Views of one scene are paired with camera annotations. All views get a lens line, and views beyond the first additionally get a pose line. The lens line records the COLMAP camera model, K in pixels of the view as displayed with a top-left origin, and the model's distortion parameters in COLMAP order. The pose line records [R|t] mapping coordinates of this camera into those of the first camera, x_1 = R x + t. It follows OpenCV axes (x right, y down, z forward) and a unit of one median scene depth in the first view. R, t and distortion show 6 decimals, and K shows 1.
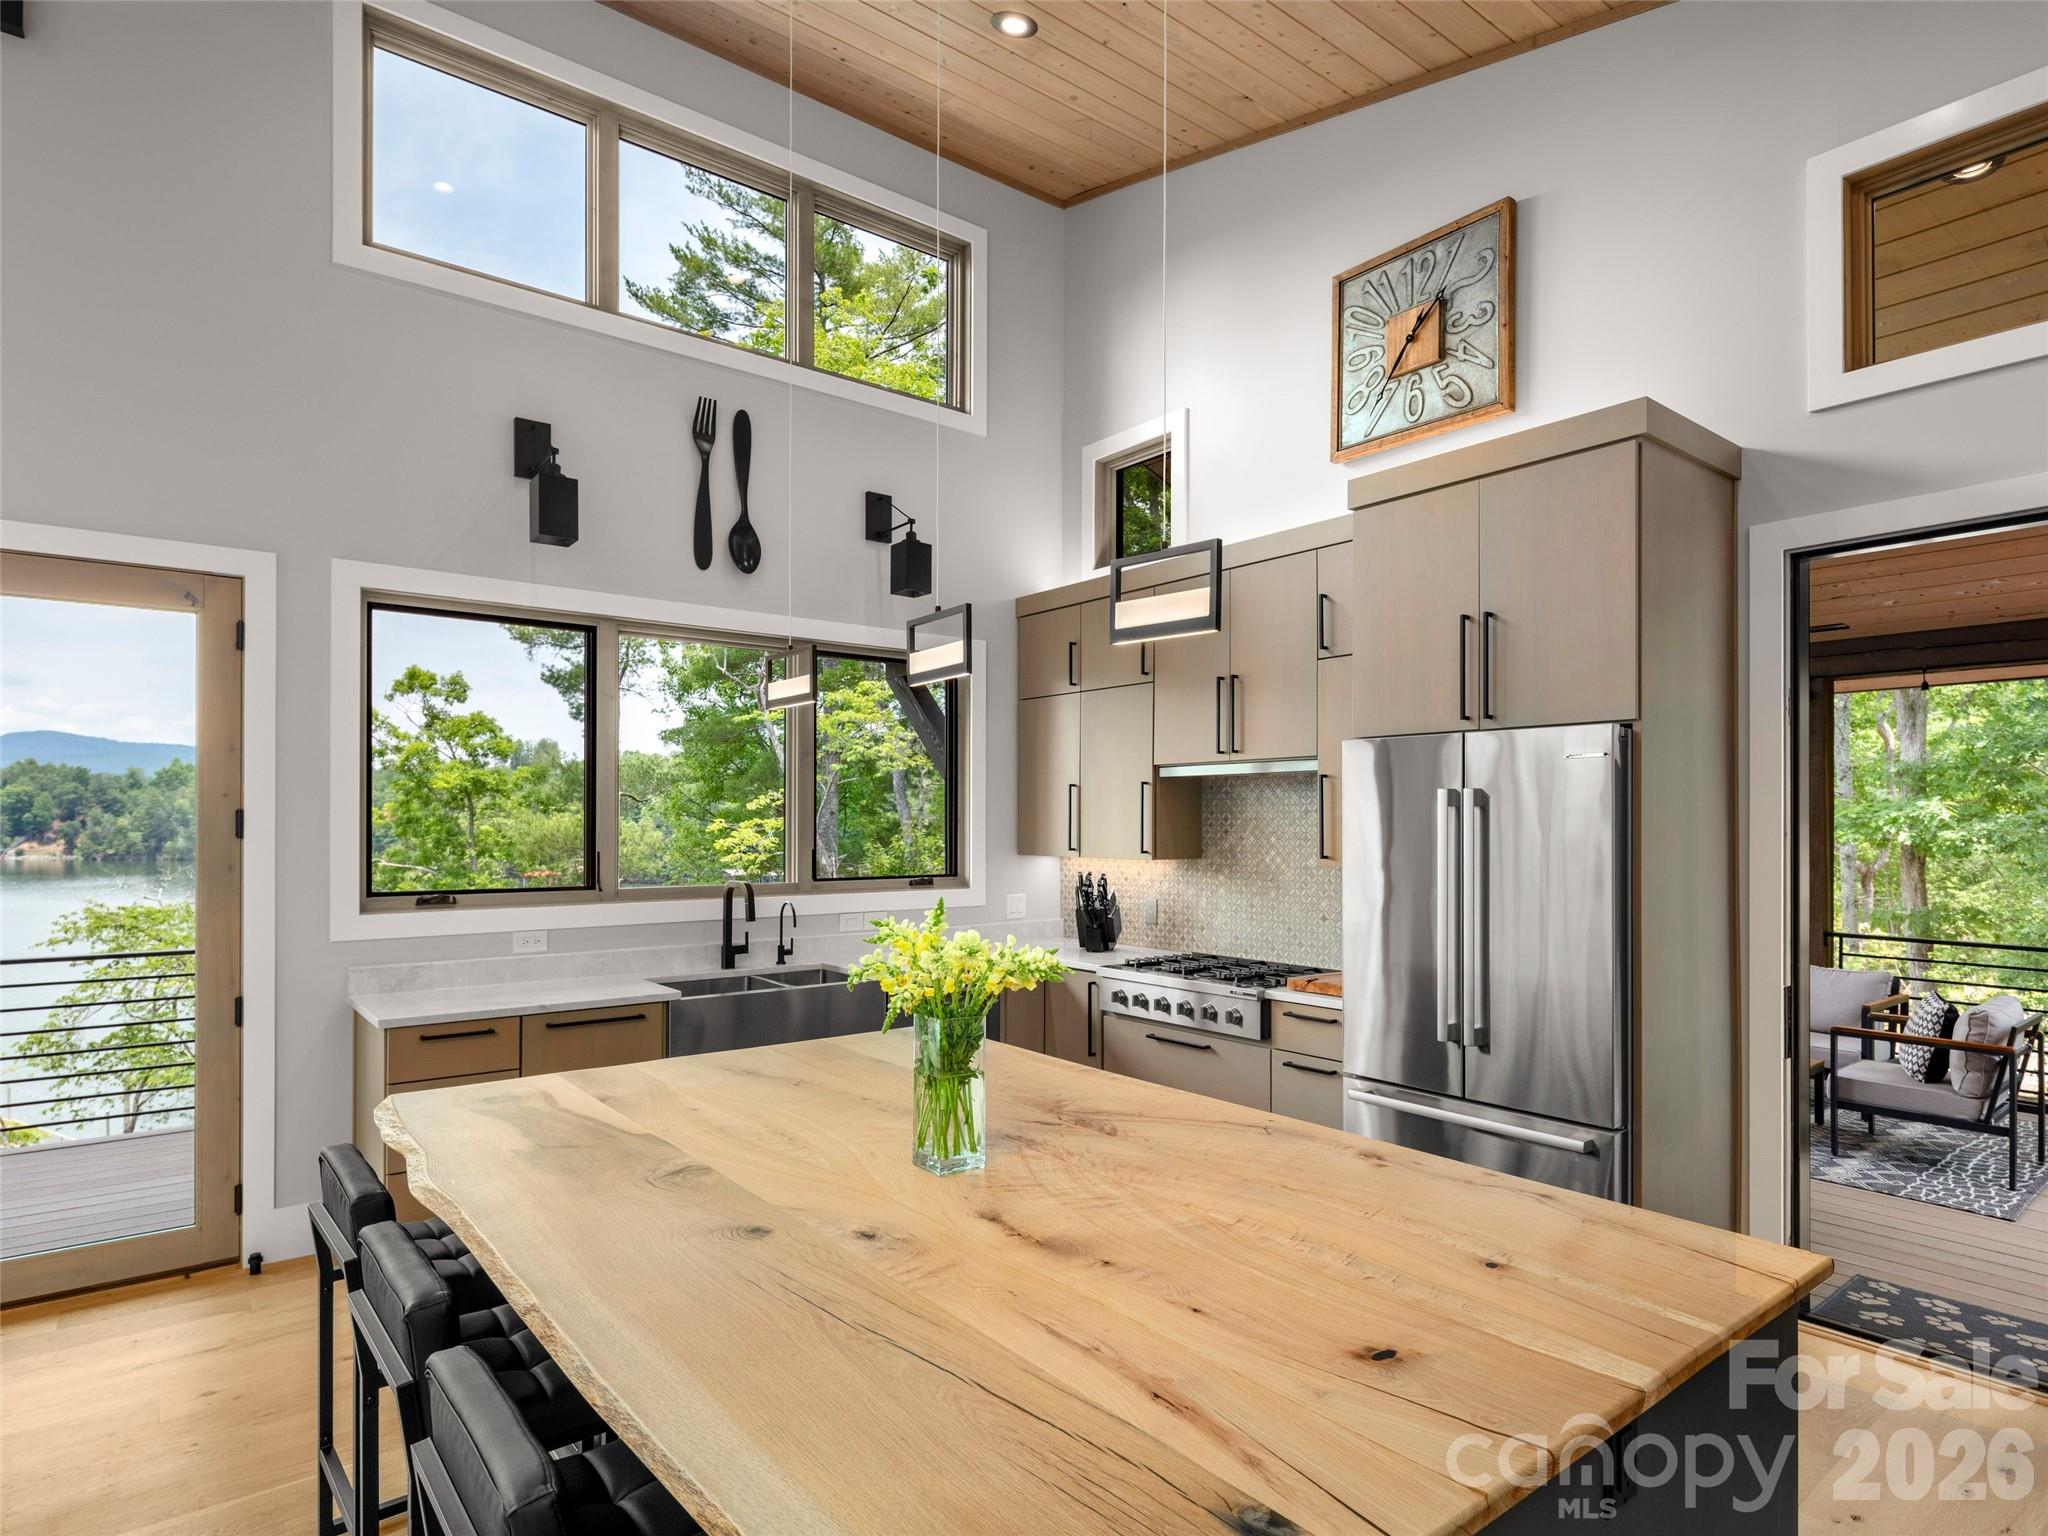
lens RADIAL K [[1119.1, 0, 1050.4], [0, 1119.1, 818.6], [0, 0, 1]] dist [0.008704, -0.007138]
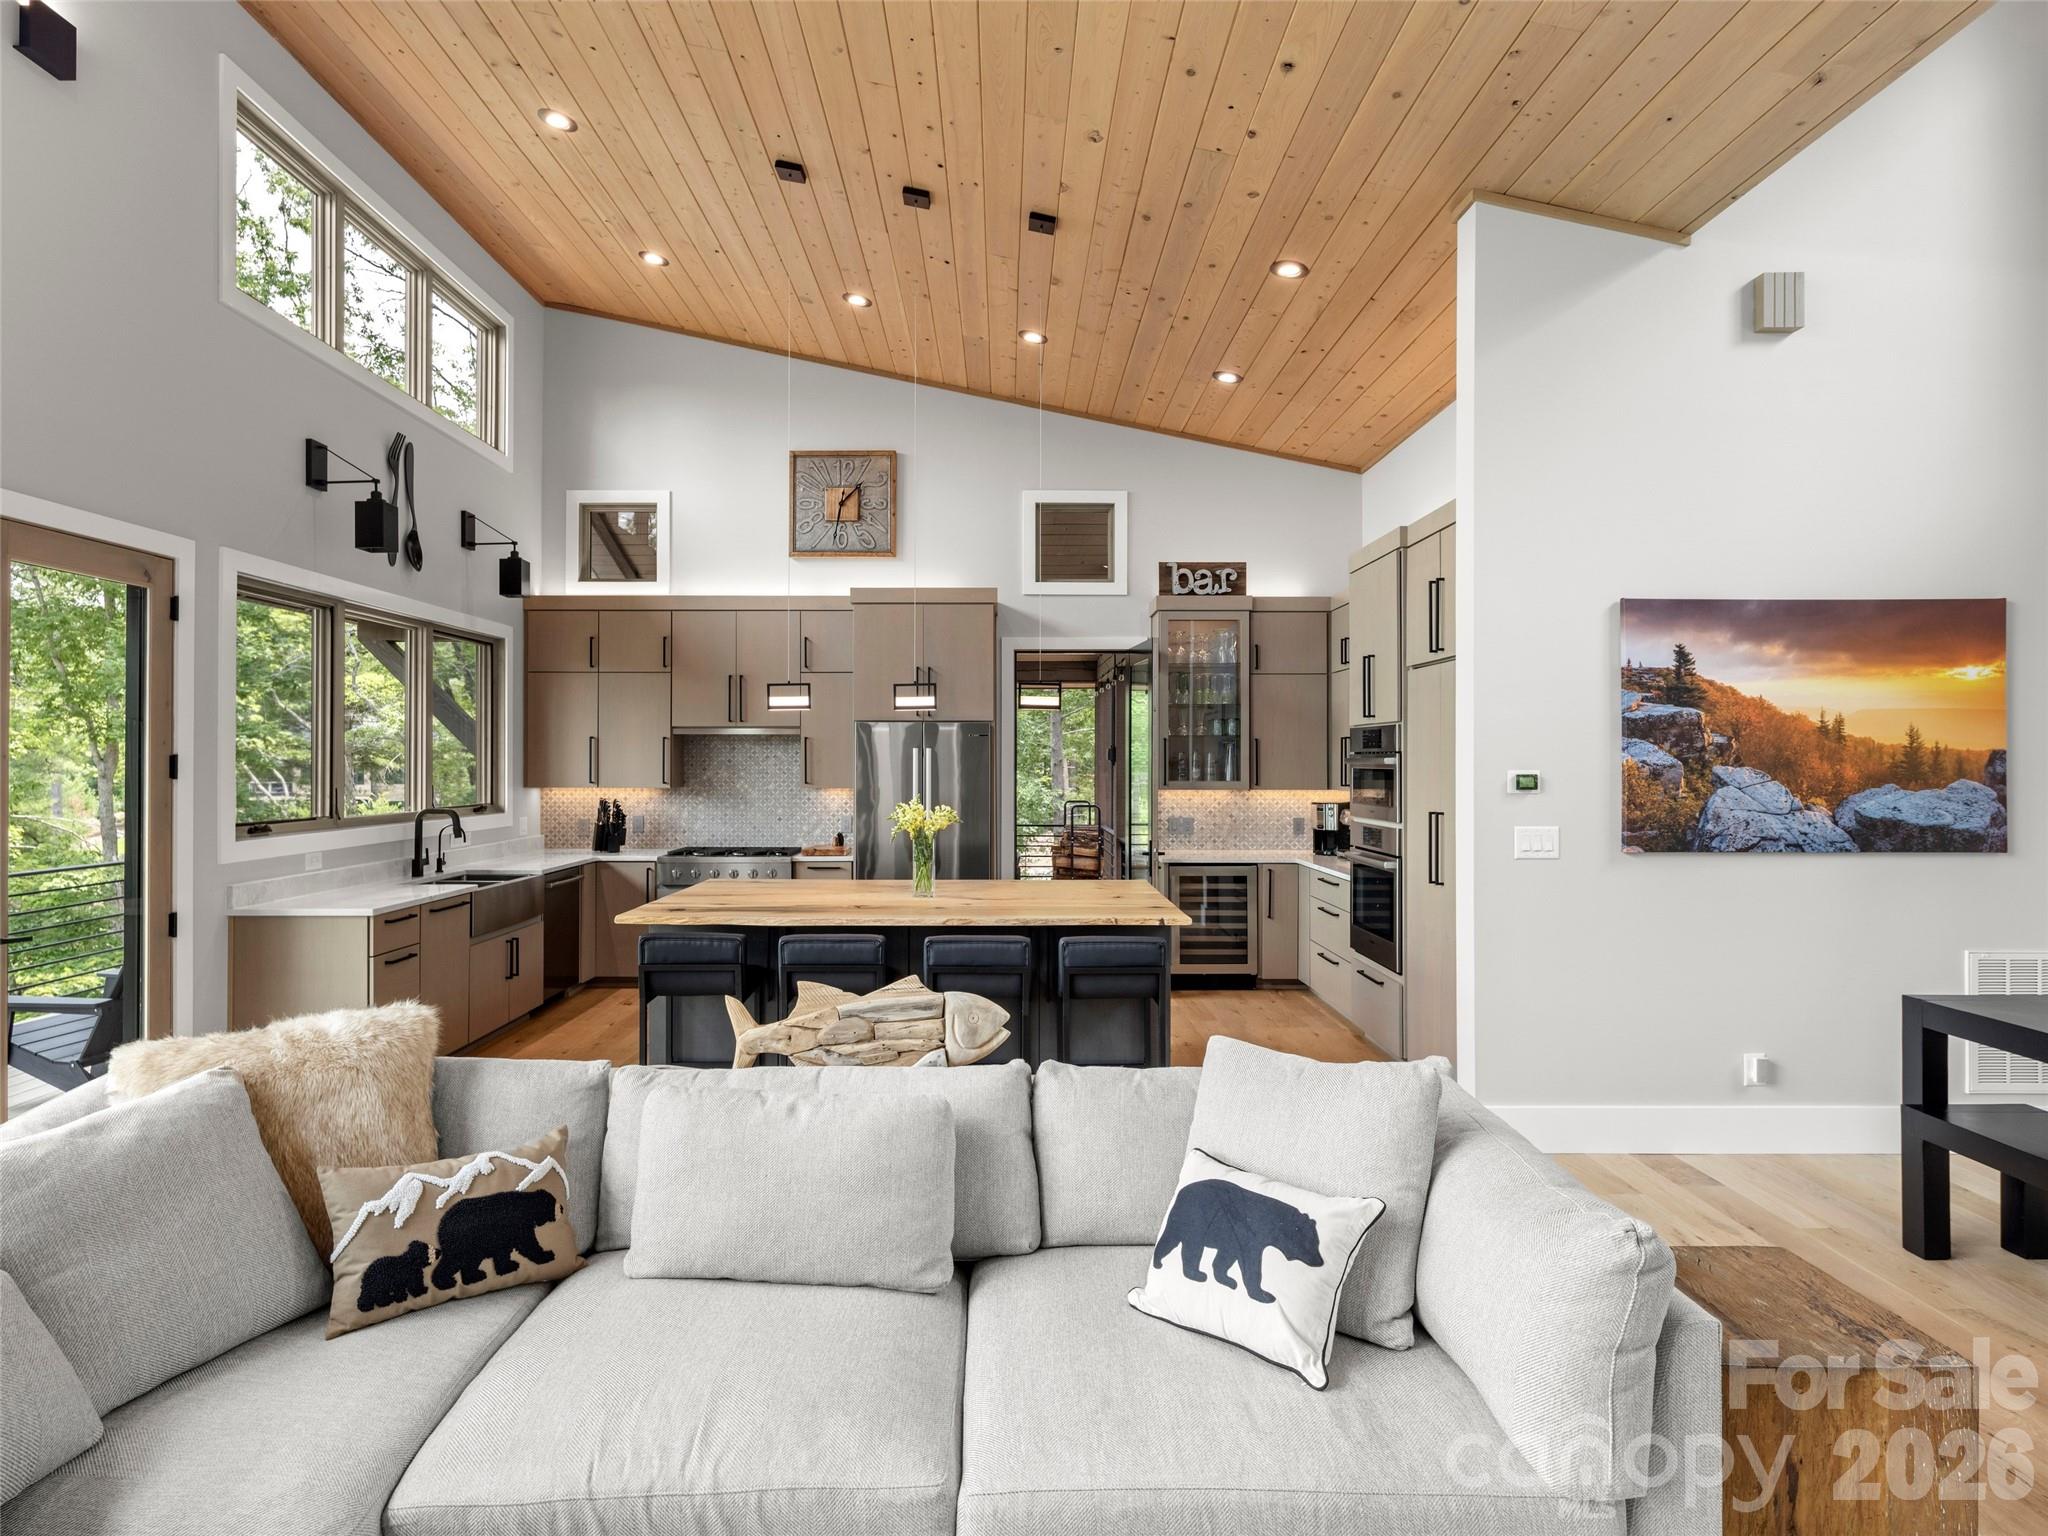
lens RADIAL K [[1119.1, 0, 989.6], [0, 1119.1, 758.0], [0, 0, 1]] dist [0.008704, -0.007138]
pose [[0.634480, 0.002110, 0.772937, -0.799013], [-0.003666, 0.999993, 0.000280, -0.005947], [-0.772931, -0.003011, 0.634483, -0.309787]]
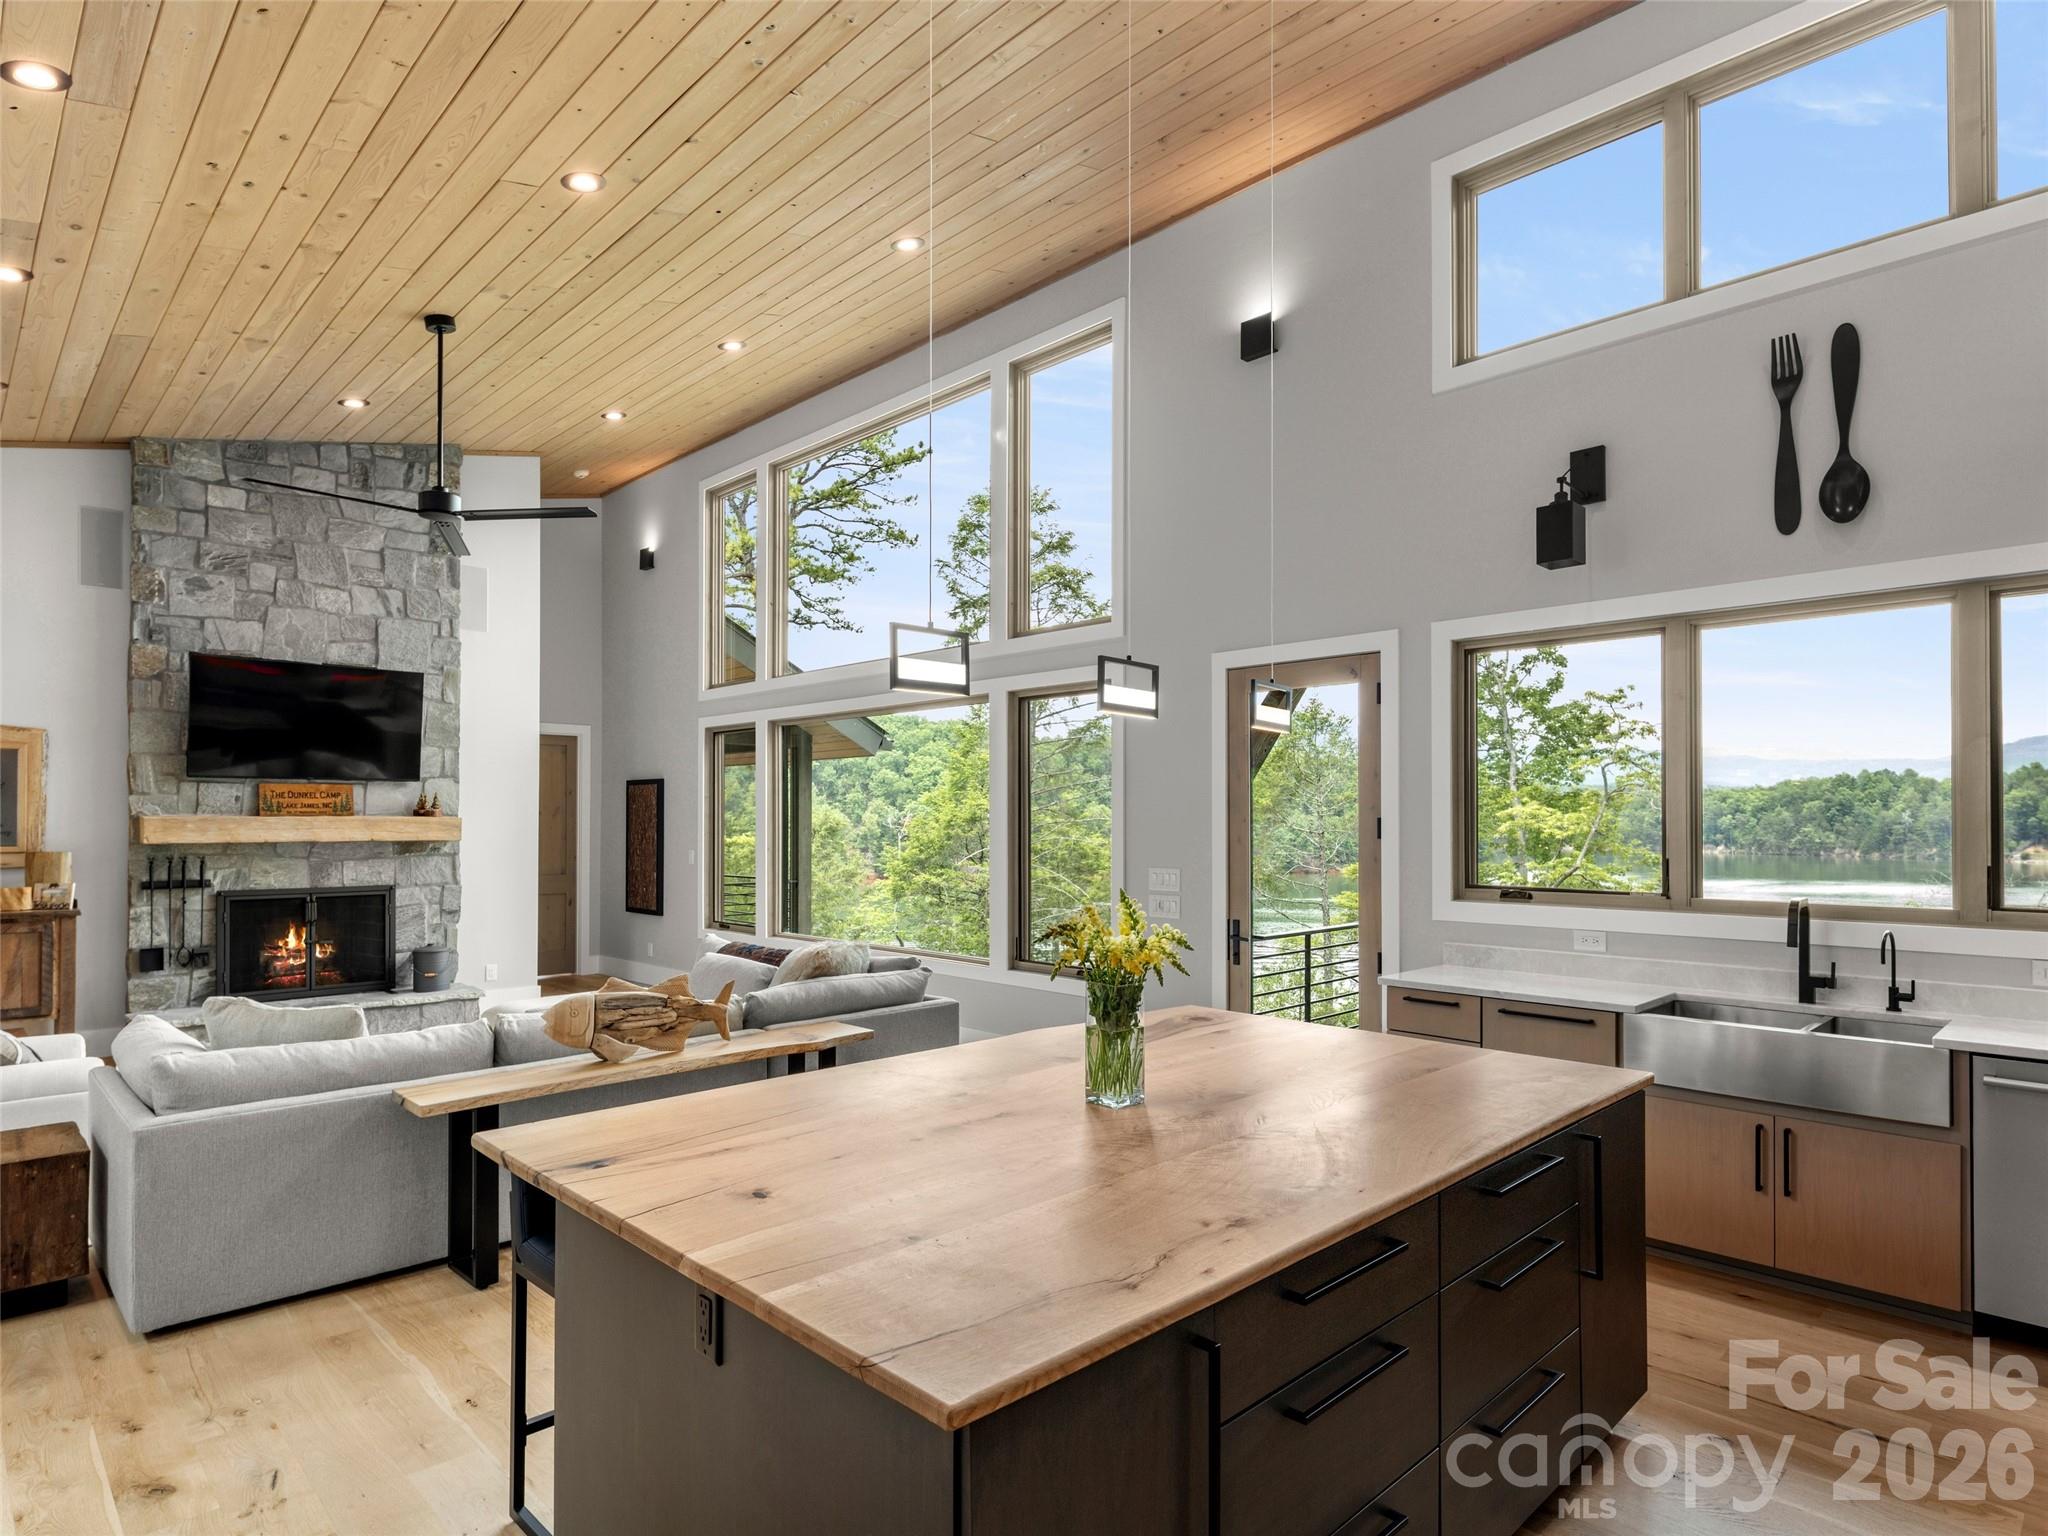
lens RADIAL K [[1119.1, 0, 1006.0], [0, 1119.1, 814.5], [0, 0, 1]] dist [0.008704, -0.007138]
pose [[0.089478, -0.009885, -0.995940, 0.454279], [0.002444, 0.999950, -0.009706, -0.000199], [0.995986, -0.001566, 0.089498, 0.300003]]
